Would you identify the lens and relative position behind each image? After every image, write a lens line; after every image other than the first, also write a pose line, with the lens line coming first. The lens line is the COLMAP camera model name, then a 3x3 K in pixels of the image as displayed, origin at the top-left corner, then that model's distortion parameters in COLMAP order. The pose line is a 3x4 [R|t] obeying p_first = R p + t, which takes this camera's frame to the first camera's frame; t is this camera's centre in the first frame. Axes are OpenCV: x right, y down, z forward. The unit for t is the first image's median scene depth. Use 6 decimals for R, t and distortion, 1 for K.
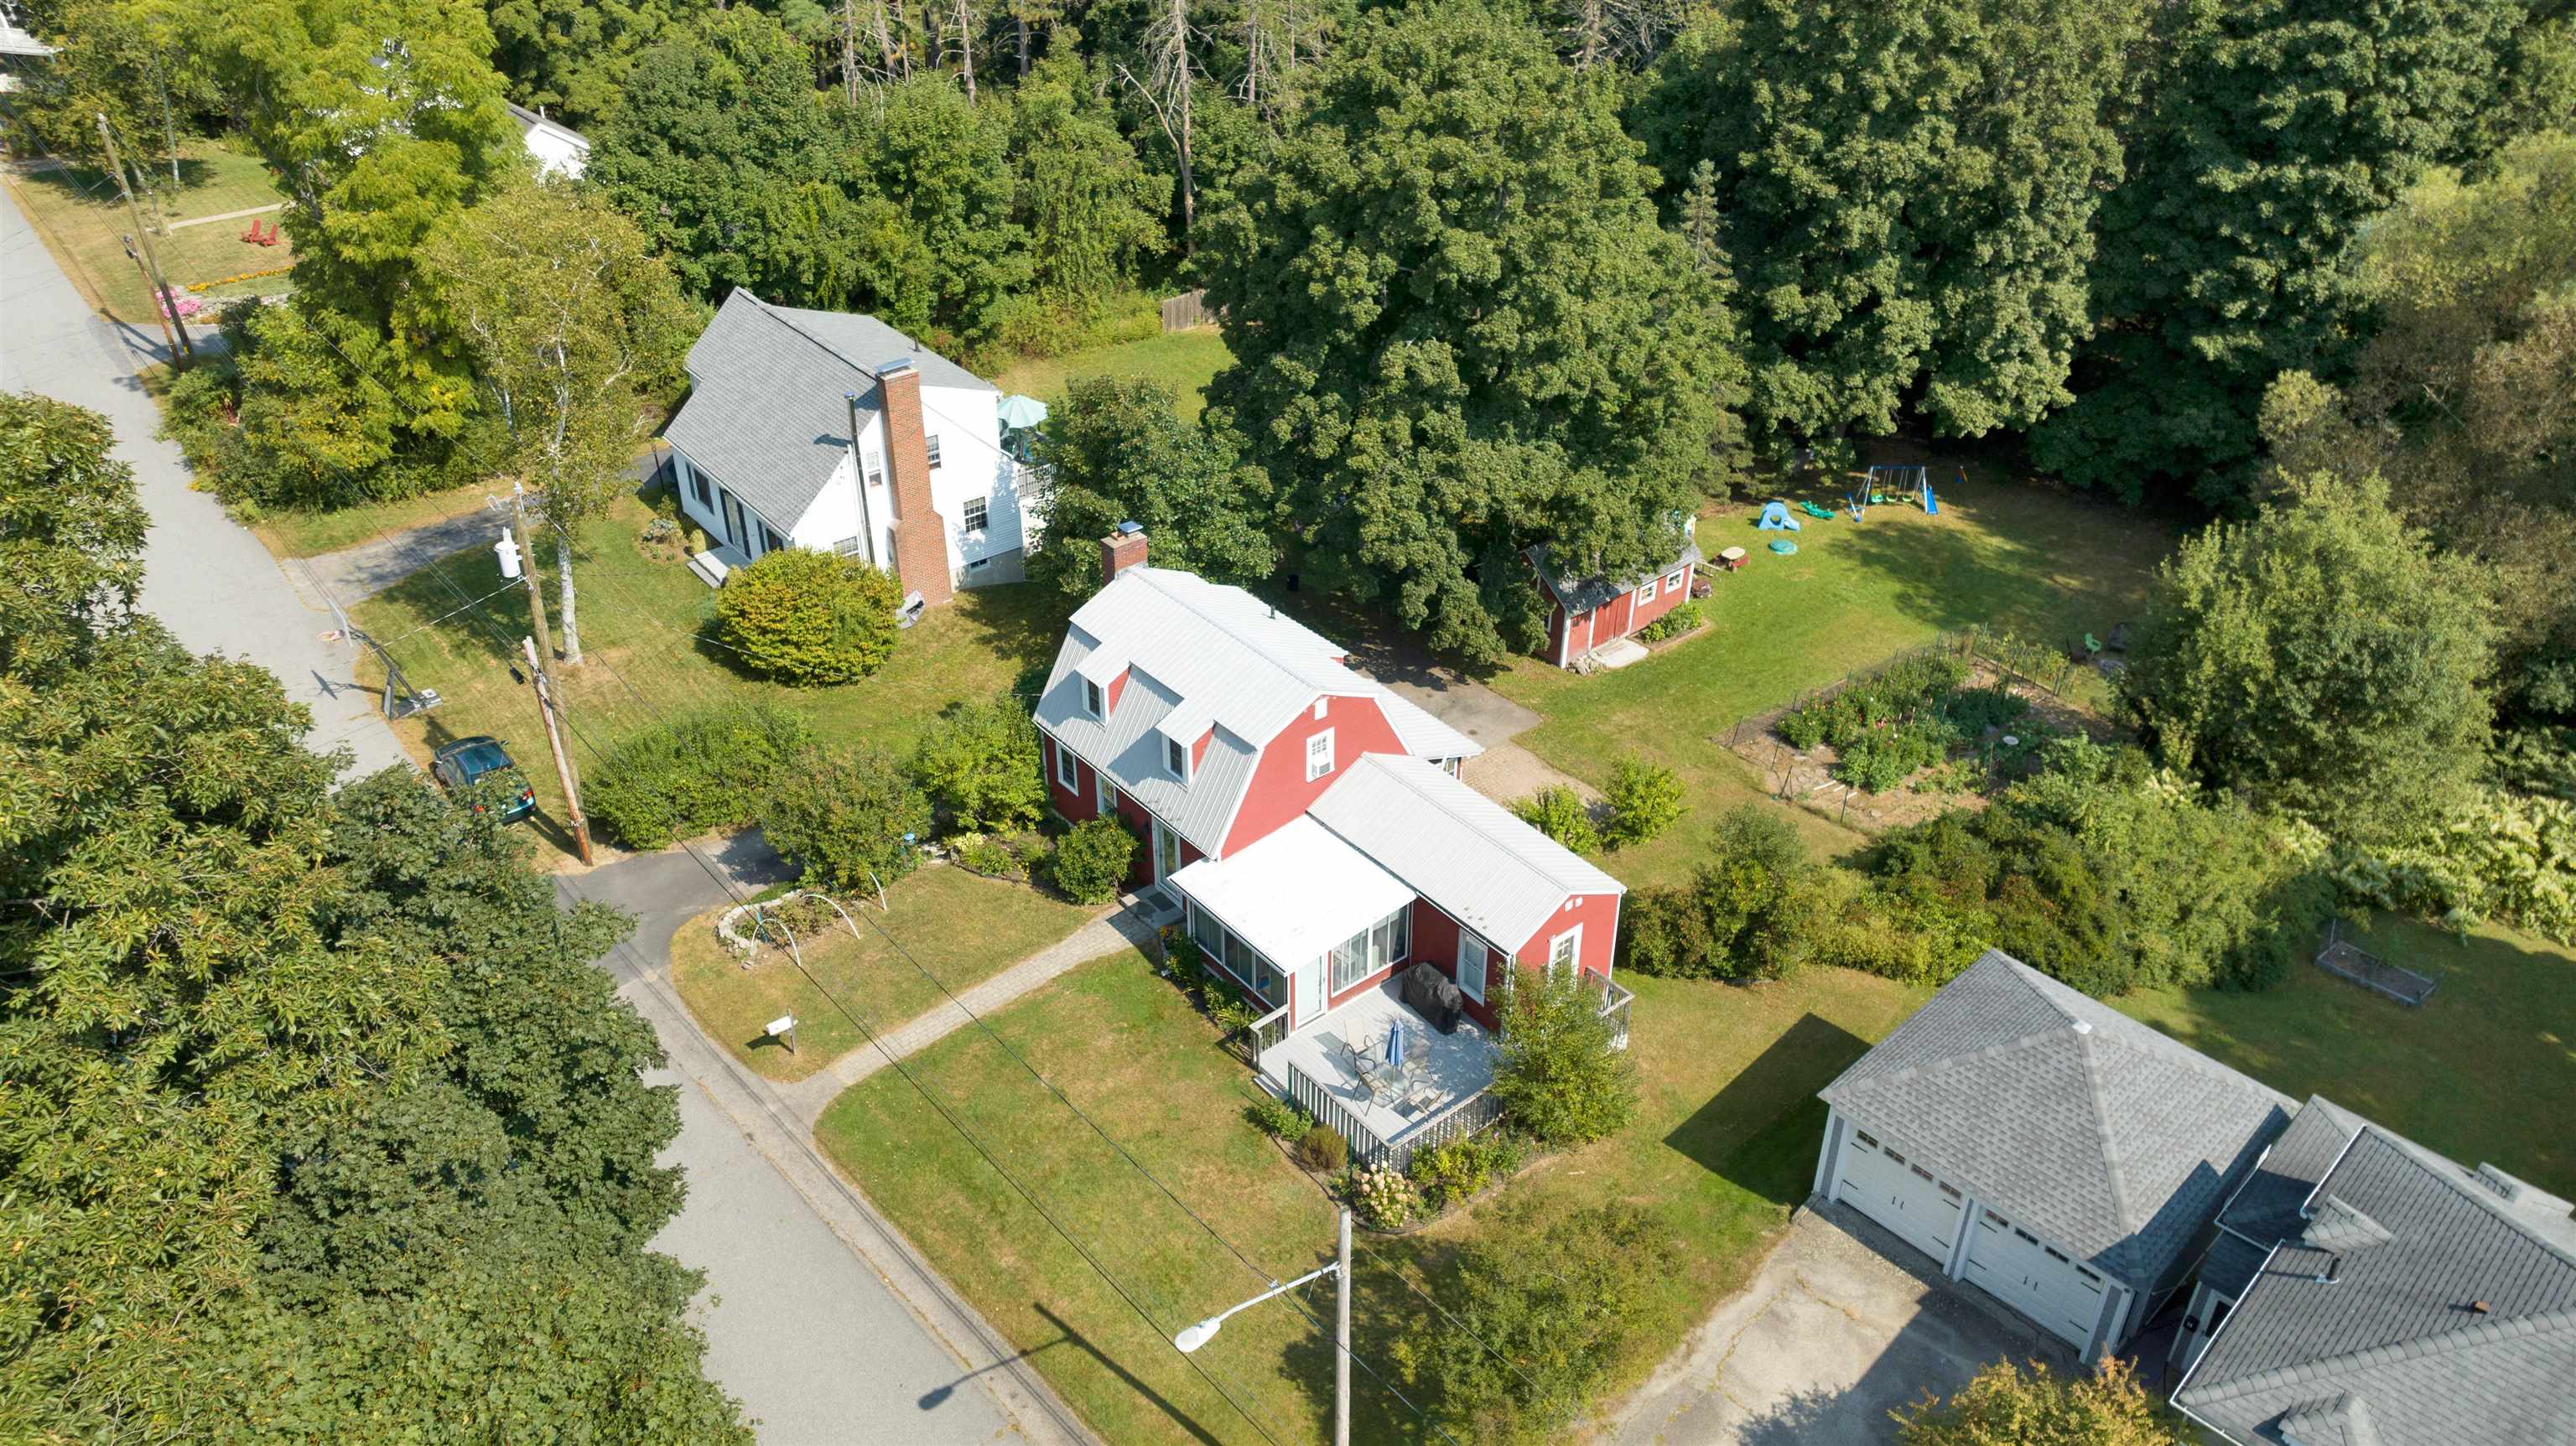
lens RADIAL K [[1810.2, 0, 1289.7], [0, 1810.2, 728.8], [0, 0, 1]] dist [-0.004167, -0.034904]
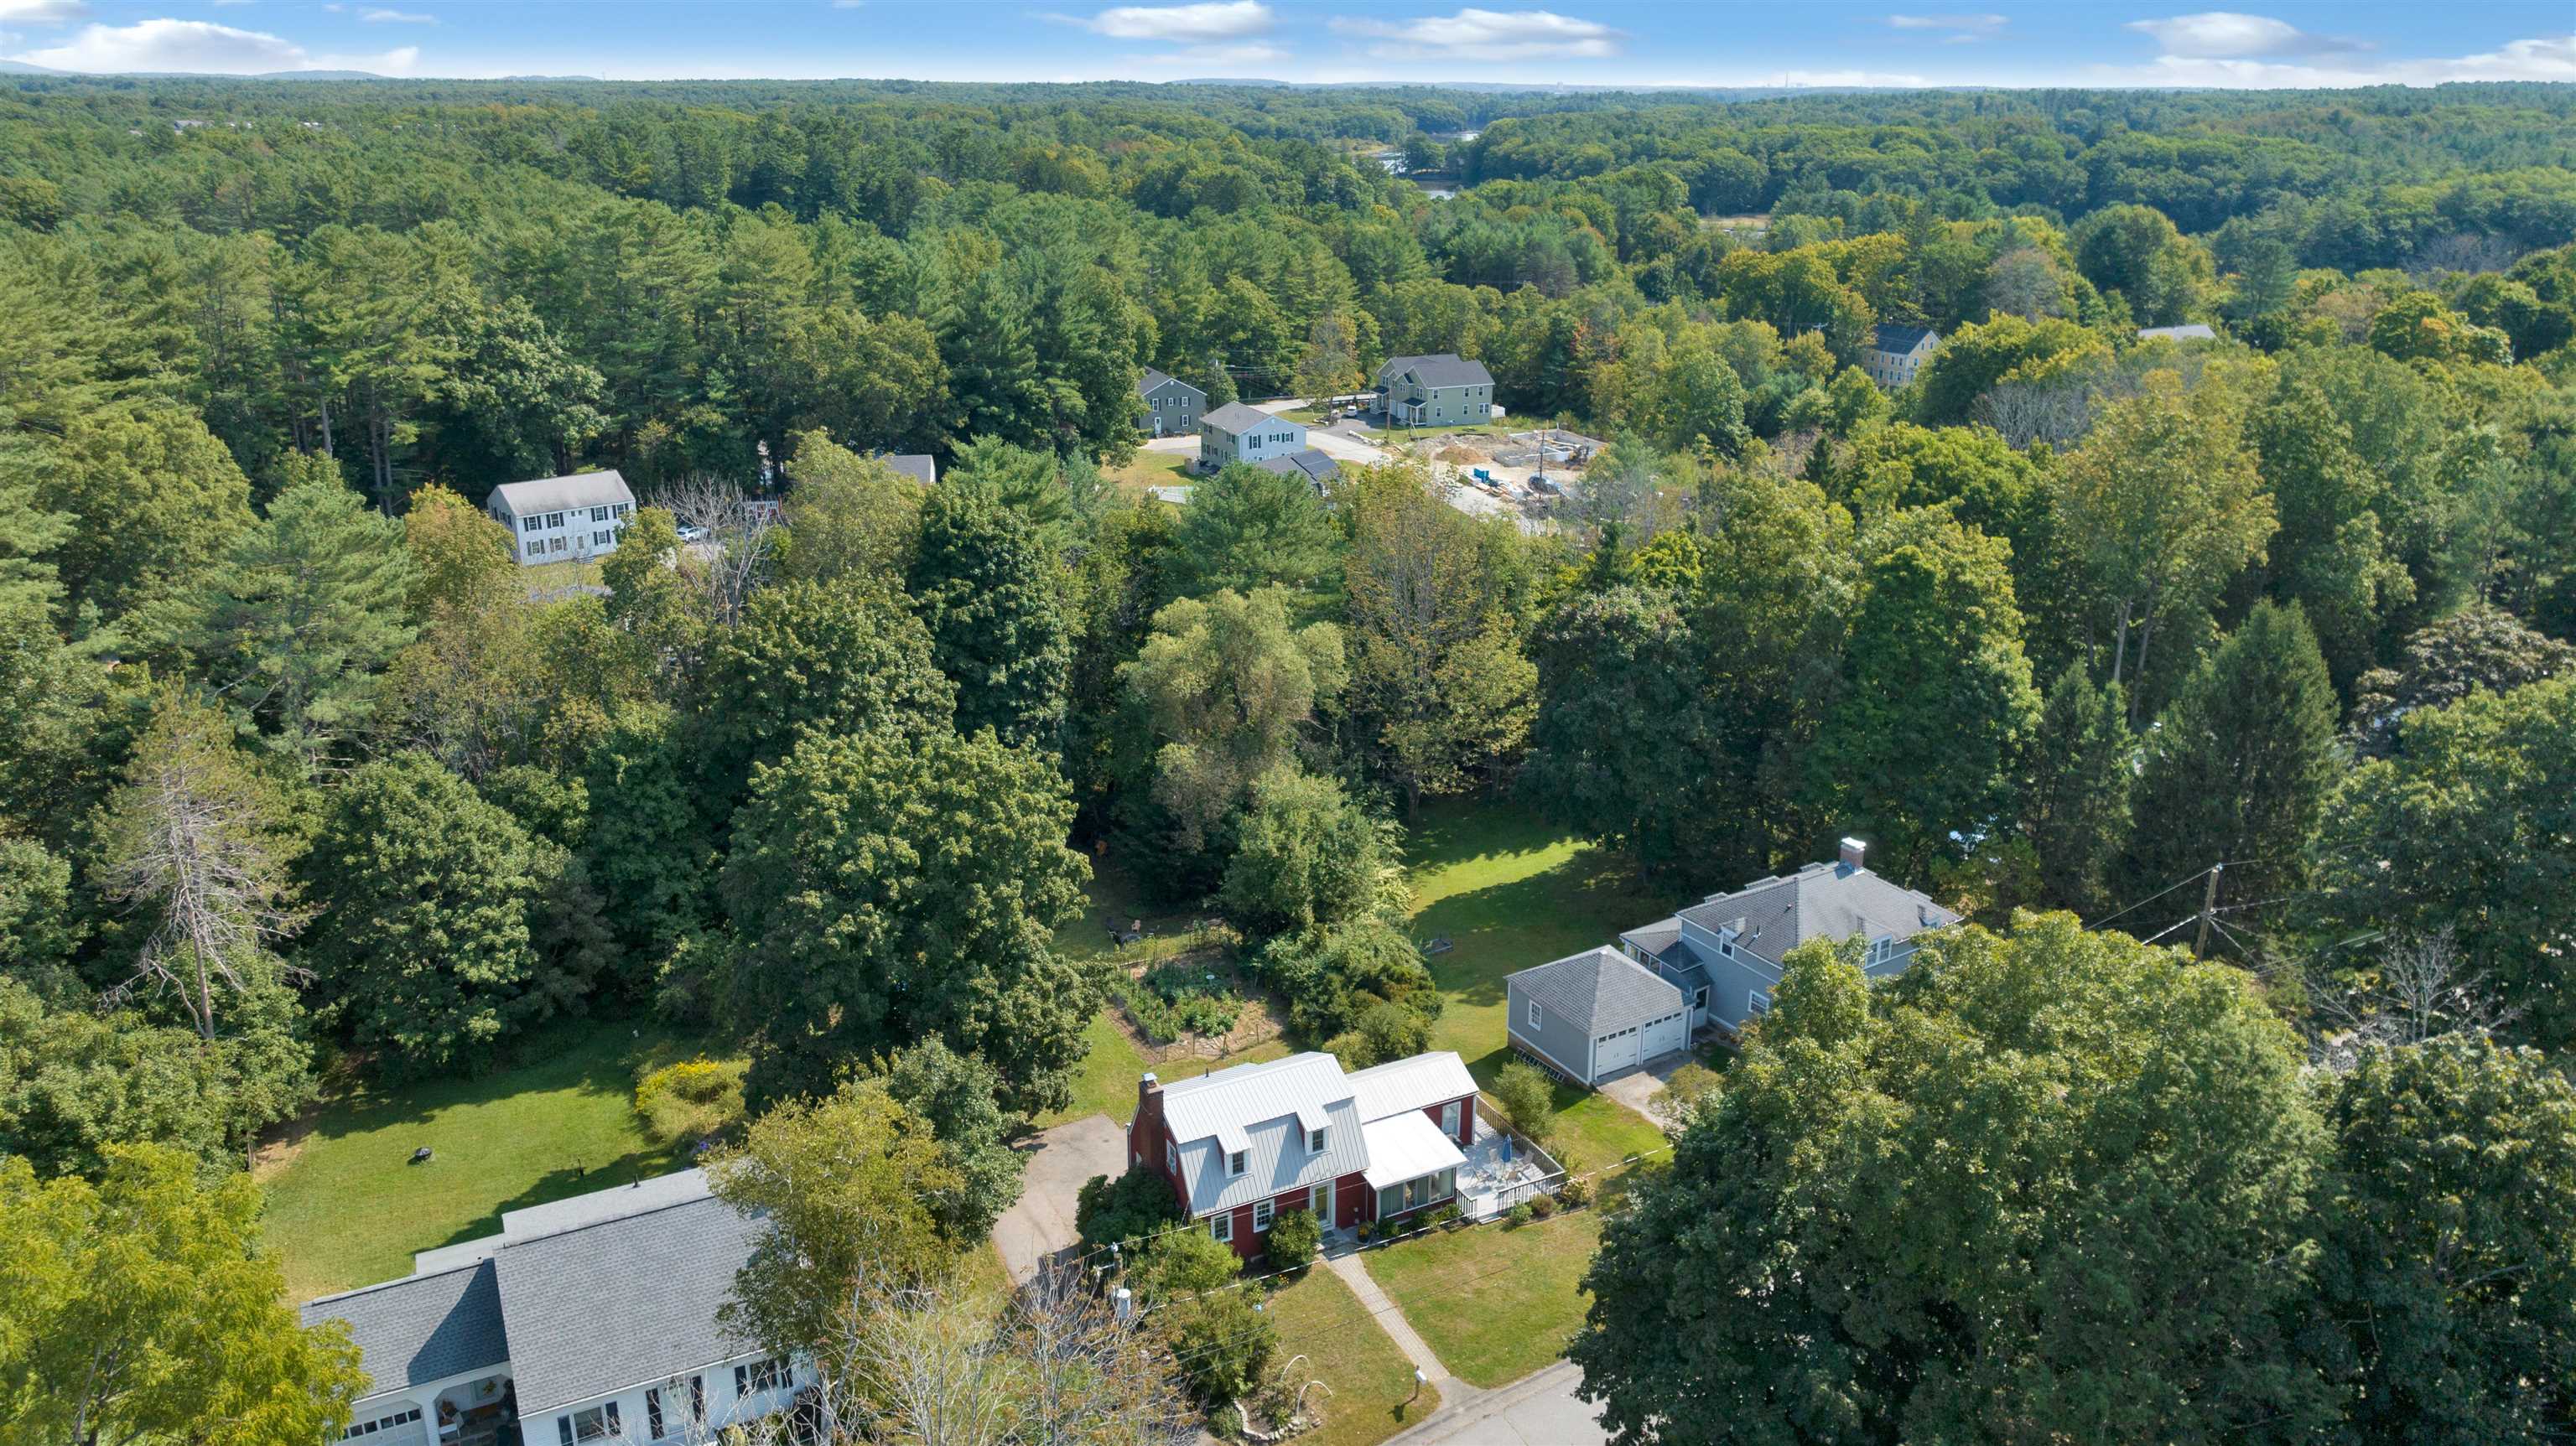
lens RADIAL K [[1810.2, 0, 1289.7], [0, 1810.2, 728.8], [0, 0, 1]] dist [-0.004167, -0.034904]
pose [[0.211346, -0.327777, 0.920812, -1.114484], [0.528406, 0.830869, 0.174480, -0.455060], [-0.822265, 0.449687, 0.348800, 0.208456]]
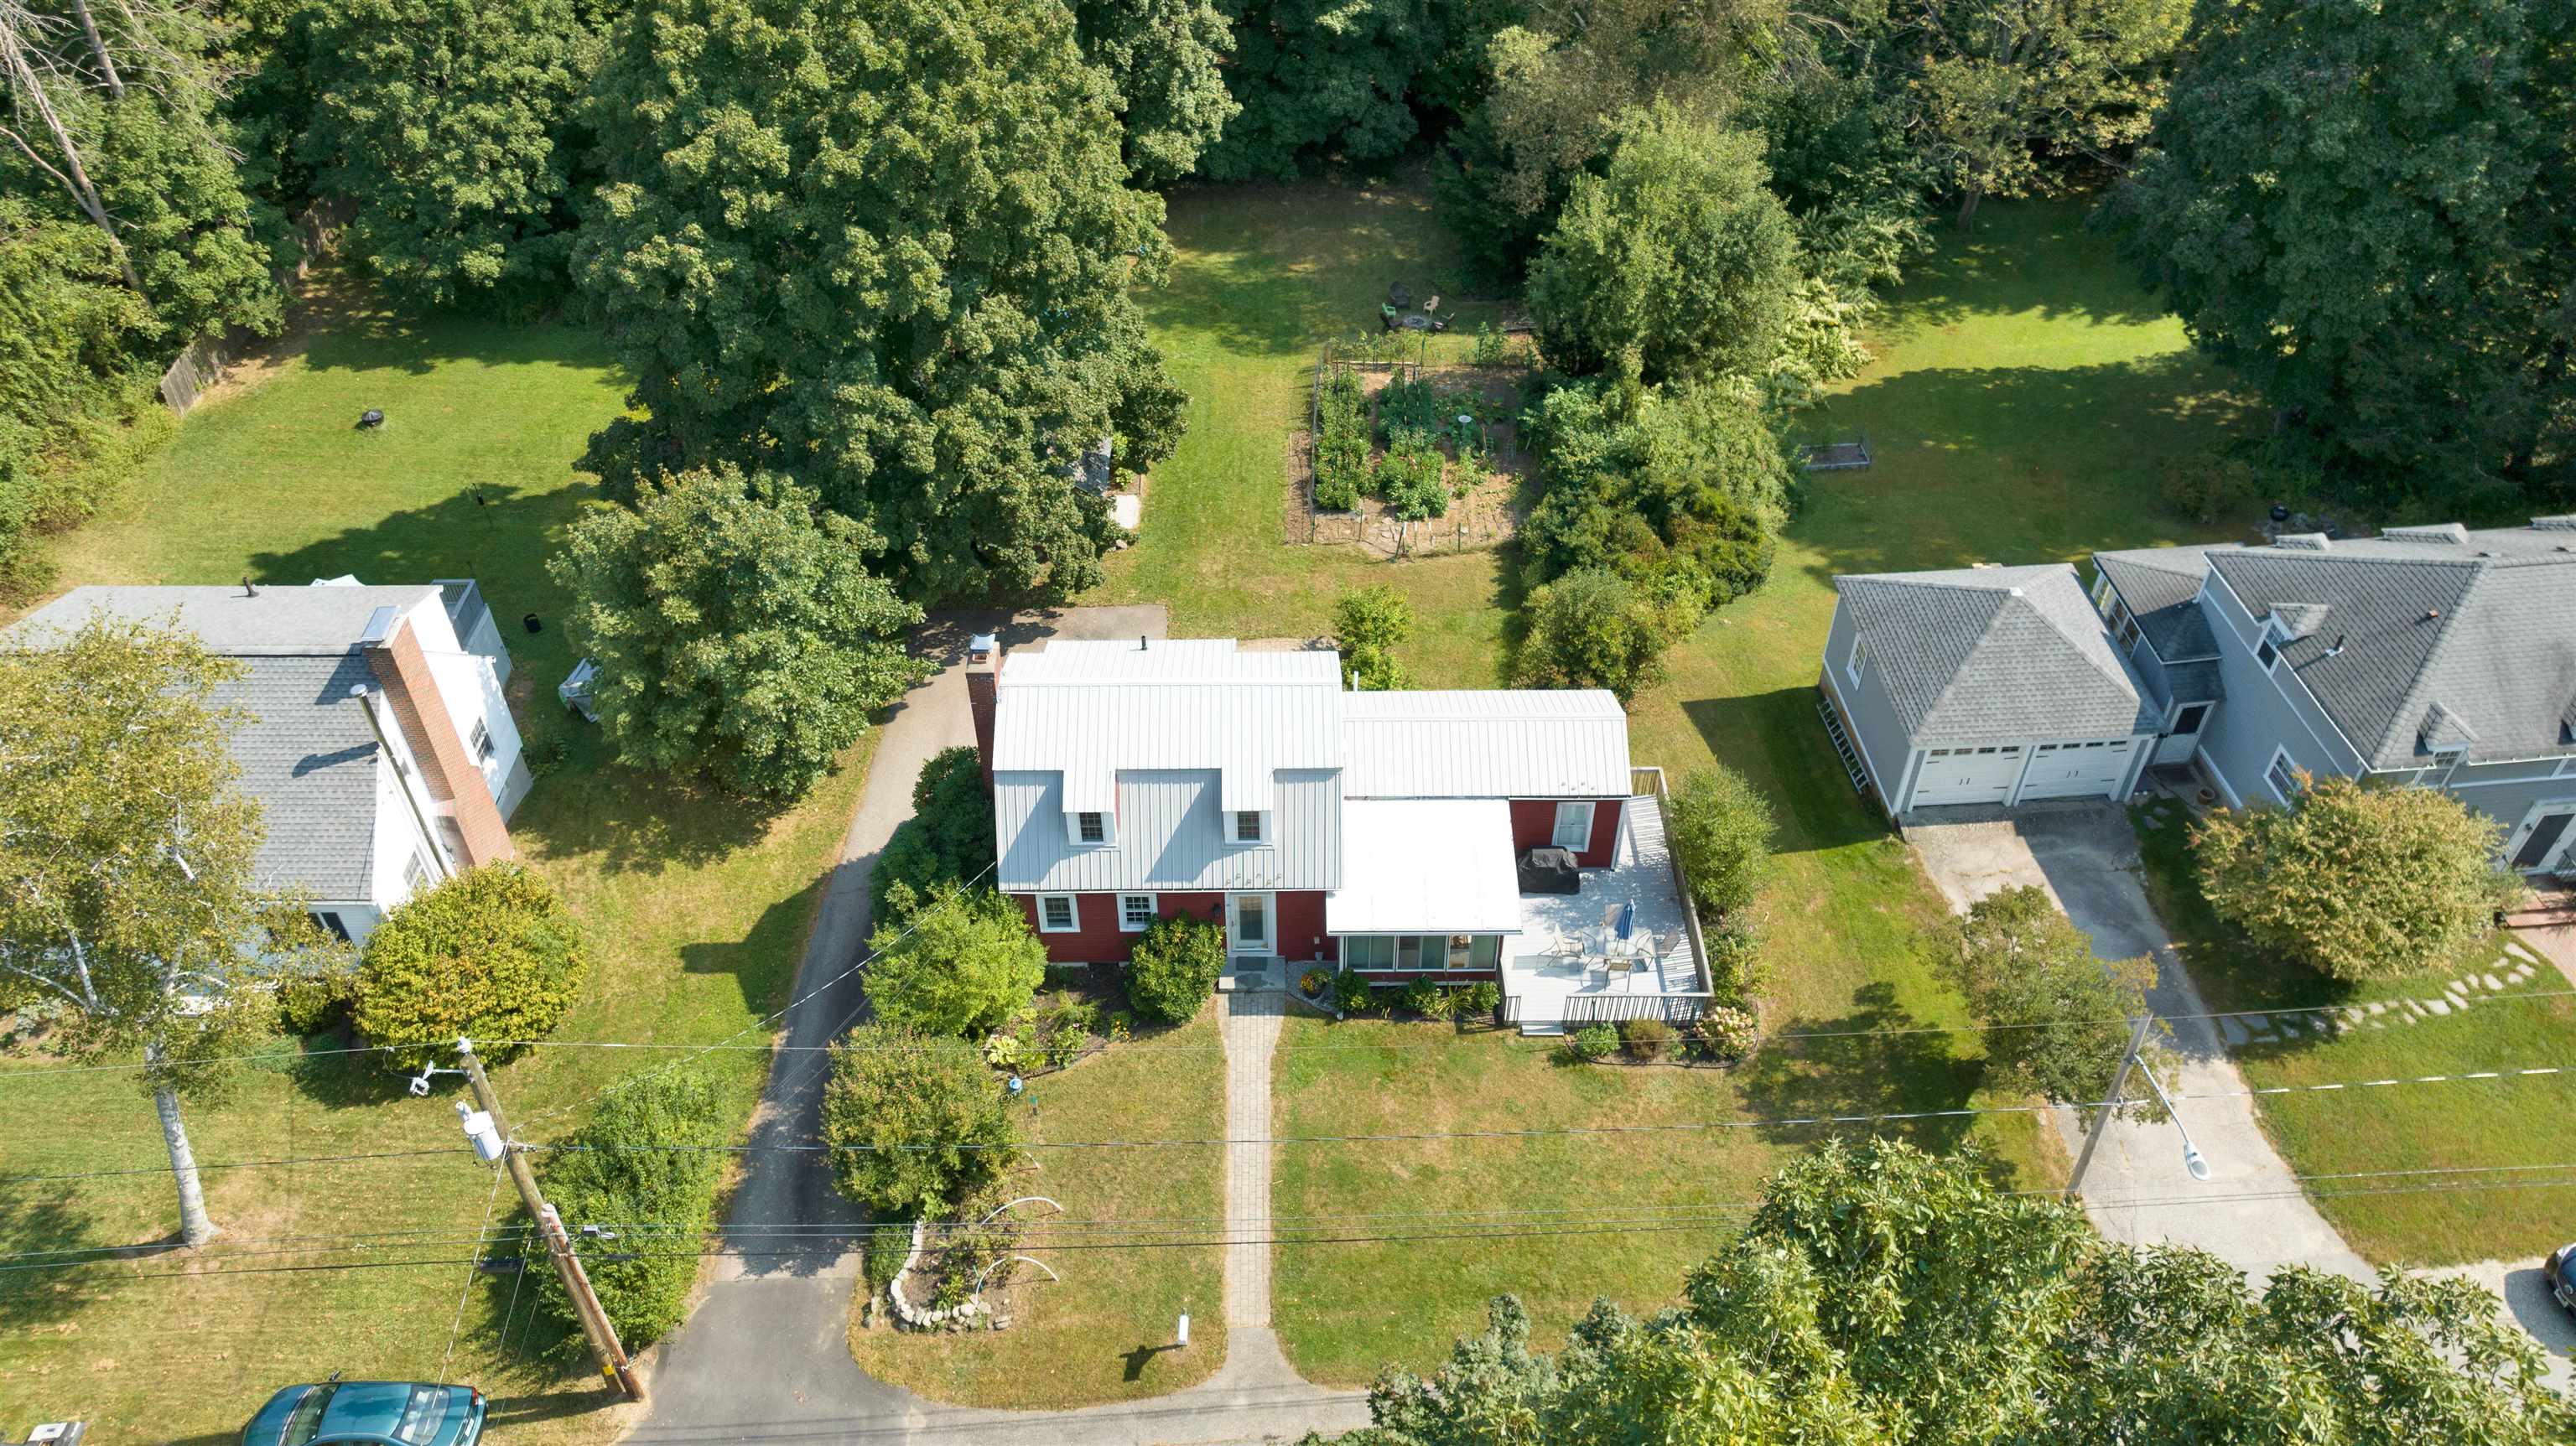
lens RADIAL K [[1810.2, 0, 1289.7], [0, 1810.2, 728.8], [0, 0, 1]] dist [-0.004167, -0.034904]
pose [[0.625827, -0.532422, 0.569972, -0.419542], [0.423560, 0.845620, 0.324843, -0.242552], [-0.654933, 0.038122, 0.754725, 0.214149]]
